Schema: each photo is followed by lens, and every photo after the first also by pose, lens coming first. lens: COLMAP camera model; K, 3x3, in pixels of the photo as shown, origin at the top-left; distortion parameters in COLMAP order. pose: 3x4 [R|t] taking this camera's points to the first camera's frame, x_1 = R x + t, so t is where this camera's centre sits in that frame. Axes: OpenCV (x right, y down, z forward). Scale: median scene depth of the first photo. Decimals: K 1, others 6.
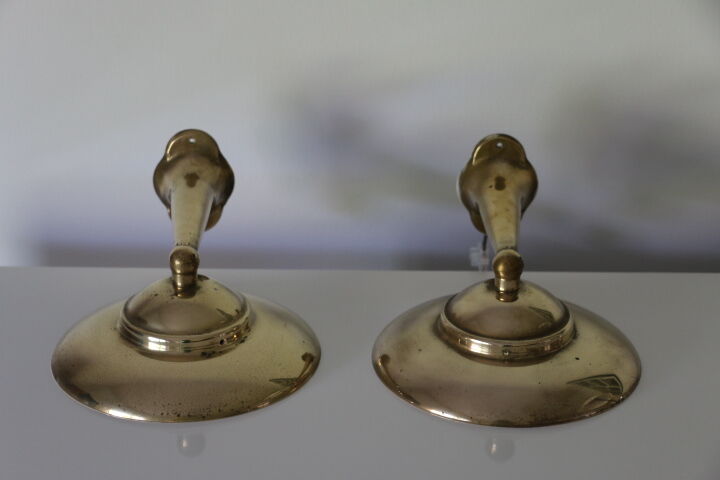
lens RADIAL K [[1673.7, 0, 359.6], [0, 1673.7, 239.8], [0, 0, 1]] dist [0.116215, 0.000000]
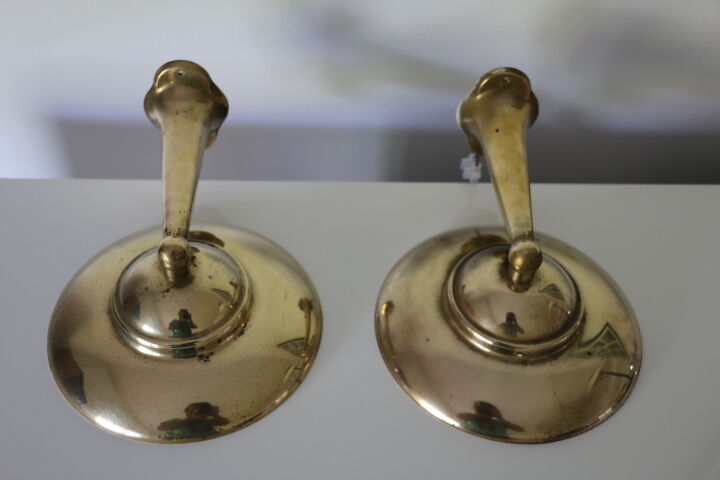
lens RADIAL K [[833.4, 0, 361.7], [0, 833.4, 240.5], [0, 0, 1]] dist [-0.026295, 0.000000]
pose [[0.998619, -0.006514, 0.052131, -0.024783], [-0.015441, 0.912066, 0.409752, -0.171284], [-0.050215, -0.409991, 0.910706, 0.553960]]
